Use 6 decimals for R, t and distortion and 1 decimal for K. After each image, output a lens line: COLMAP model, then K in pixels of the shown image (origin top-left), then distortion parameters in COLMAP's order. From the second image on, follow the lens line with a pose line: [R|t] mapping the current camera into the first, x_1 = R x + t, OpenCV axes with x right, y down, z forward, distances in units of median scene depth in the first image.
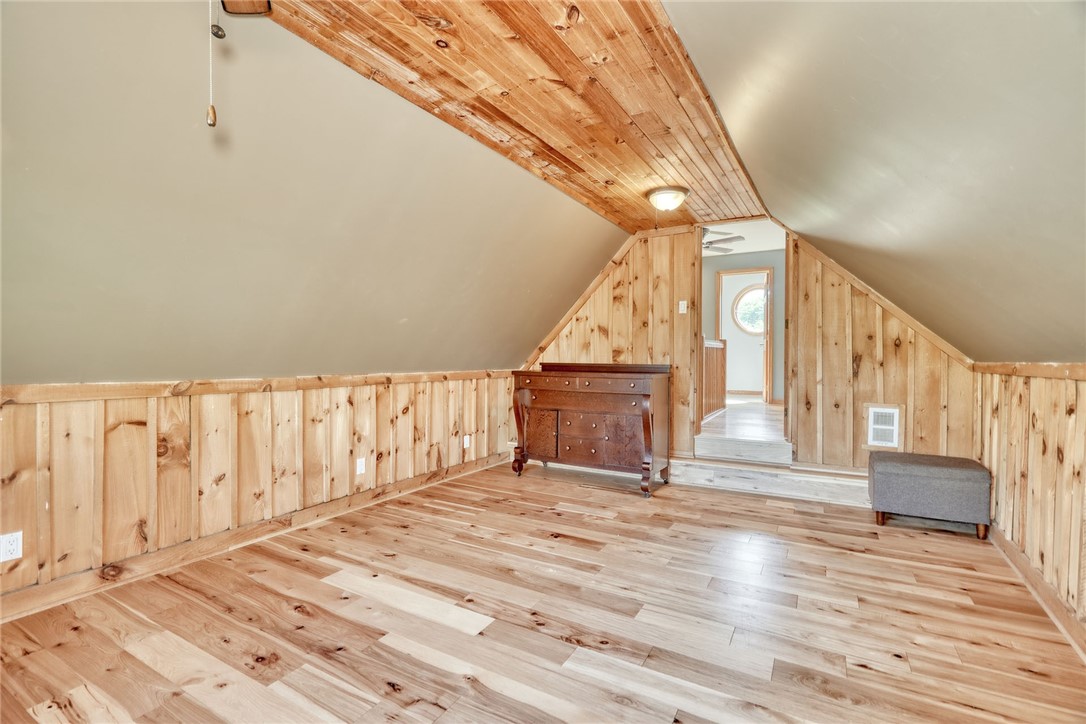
lens RADIAL K [[492.6, 0, 539.9], [0, 492.6, 362.0], [0, 0, 1]] dist [-0.004103, 0.001600]
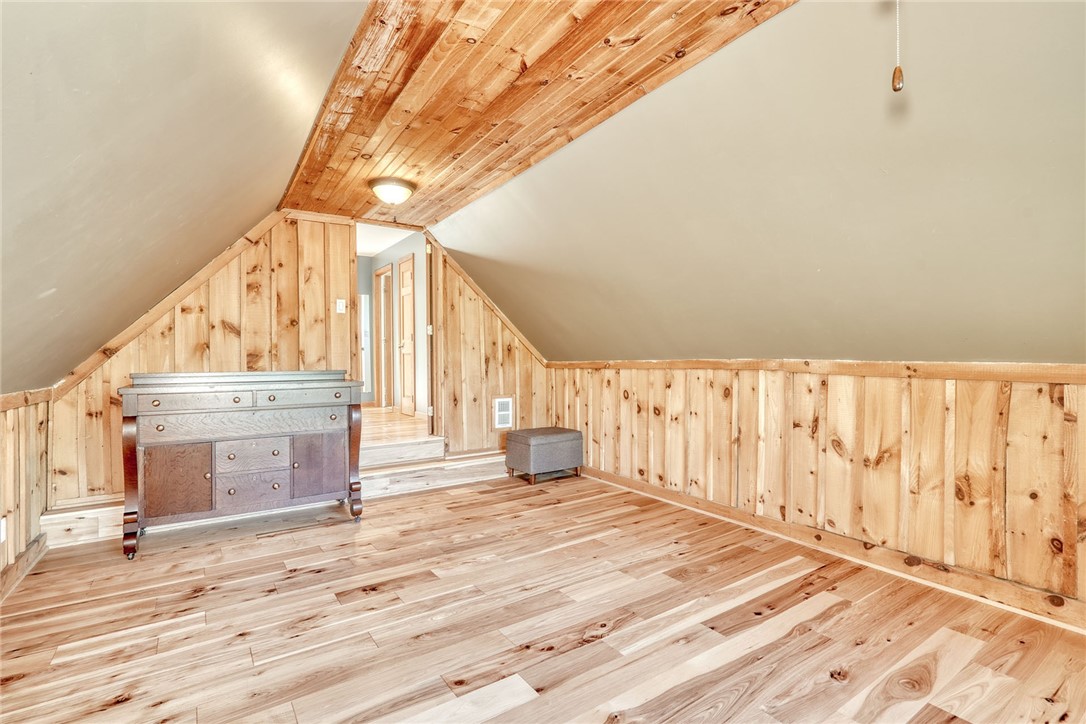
lens RADIAL K [[509.9, 0, 541.9], [0, 509.9, 360.3], [0, 0, 1]] dist [-0.002002, 0.000646]
pose [[0.440976, -0.012029, 0.897438, -0.532619], [0.023188, 0.999729, 0.002006, -0.008011], [-0.897219, 0.019925, 0.441136, 0.357192]]
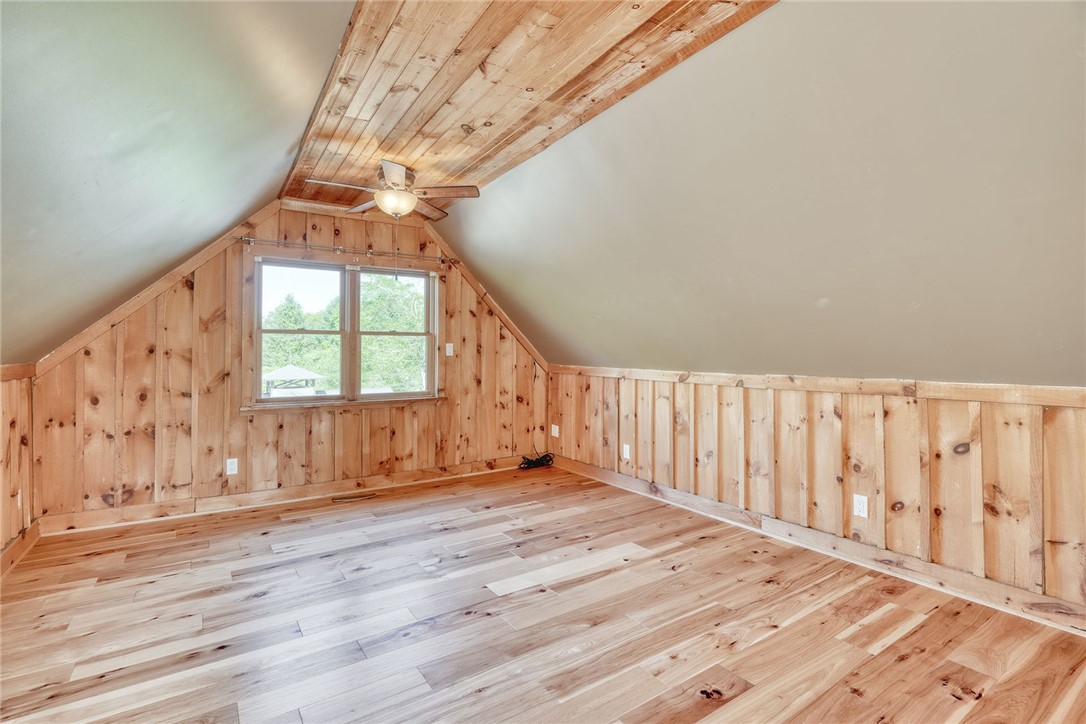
lens RADIAL K [[519.9, 0, 546.6], [0, 519.9, 341.7], [0, 0, 1]] dist [-0.003280, -0.000616]
pose [[-0.437056, -0.018442, -0.899245, 0.570785], [-0.007490, 0.999830, -0.016865, -0.013457], [0.899403, -0.000636, -0.437120, 1.003895]]
